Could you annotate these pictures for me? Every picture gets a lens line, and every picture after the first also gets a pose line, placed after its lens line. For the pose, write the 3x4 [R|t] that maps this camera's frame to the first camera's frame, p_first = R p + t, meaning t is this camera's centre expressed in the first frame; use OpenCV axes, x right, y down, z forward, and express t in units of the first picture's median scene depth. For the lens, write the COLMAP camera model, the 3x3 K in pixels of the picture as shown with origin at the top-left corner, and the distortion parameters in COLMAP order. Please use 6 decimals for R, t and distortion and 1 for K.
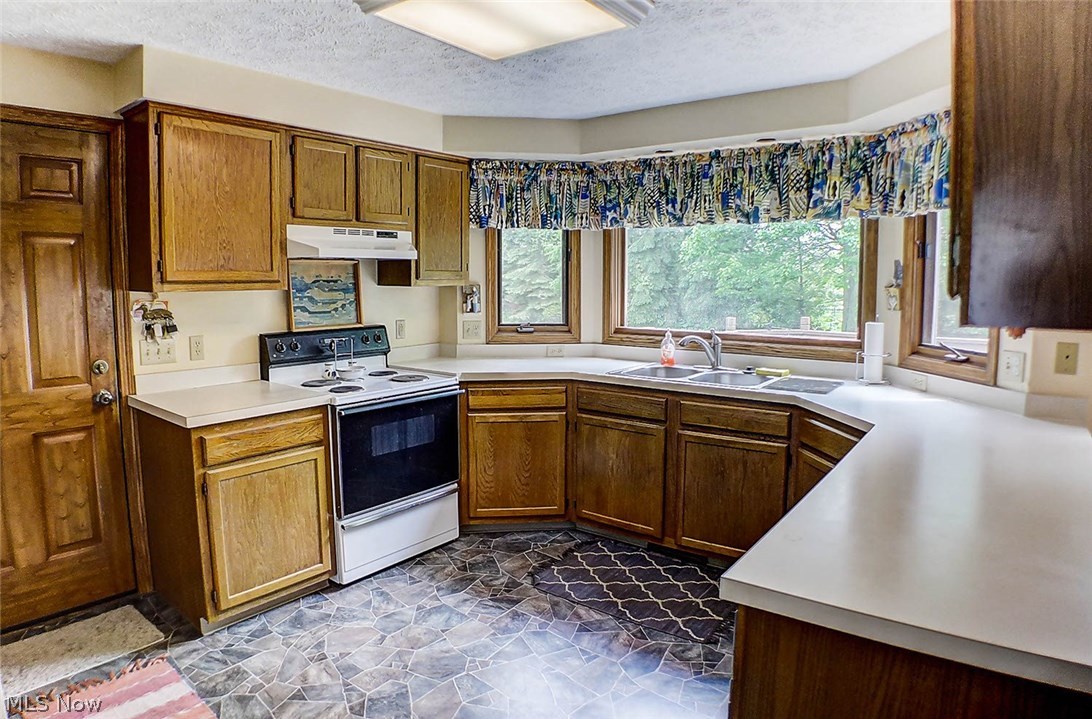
lens RADIAL K [[643.8, 0, 520.5], [0, 643.8, 346.0], [0, 0, 1]] dist [-0.124713, 0.027568]
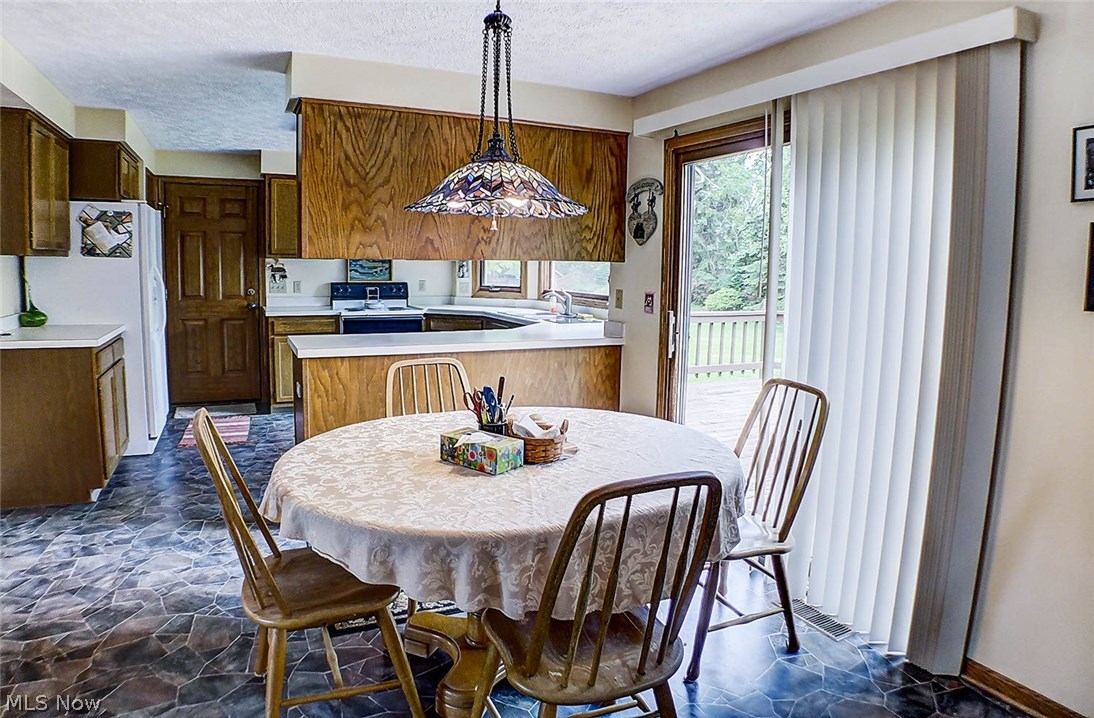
lens RADIAL K [[644.9, 0, 539.6], [0, 644.9, 342.0], [0, 0, 1]] dist [-0.124713, 0.027568]
pose [[0.905261, 0.070190, -0.419017, 1.124054], [-0.065764, 0.997522, 0.025017, 0.081537], [0.419734, 0.004909, 0.907634, -0.576814]]
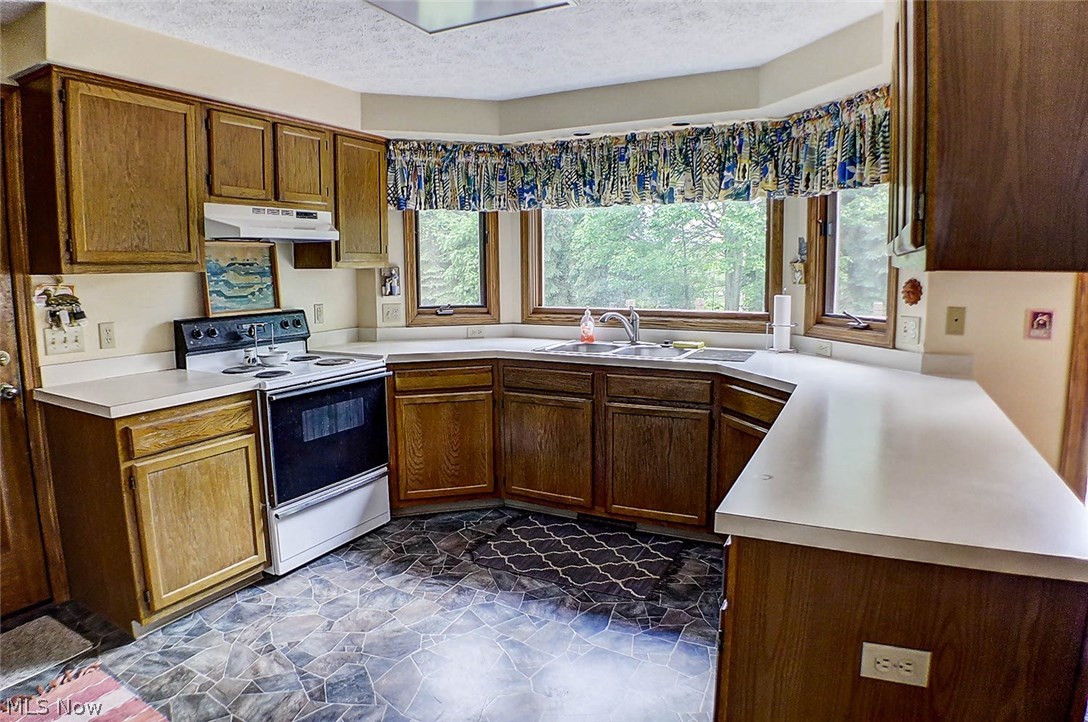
lens RADIAL K [[641.4, 0, 523.1], [0, 641.4, 353.4], [0, 0, 1]] dist [-0.124713, 0.027568]
pose [[0.984439, -0.030537, 0.173055, -0.067185], [0.026102, 0.999271, 0.027847, 0.020731], [-0.173780, -0.022897, 0.984518, -0.001735]]
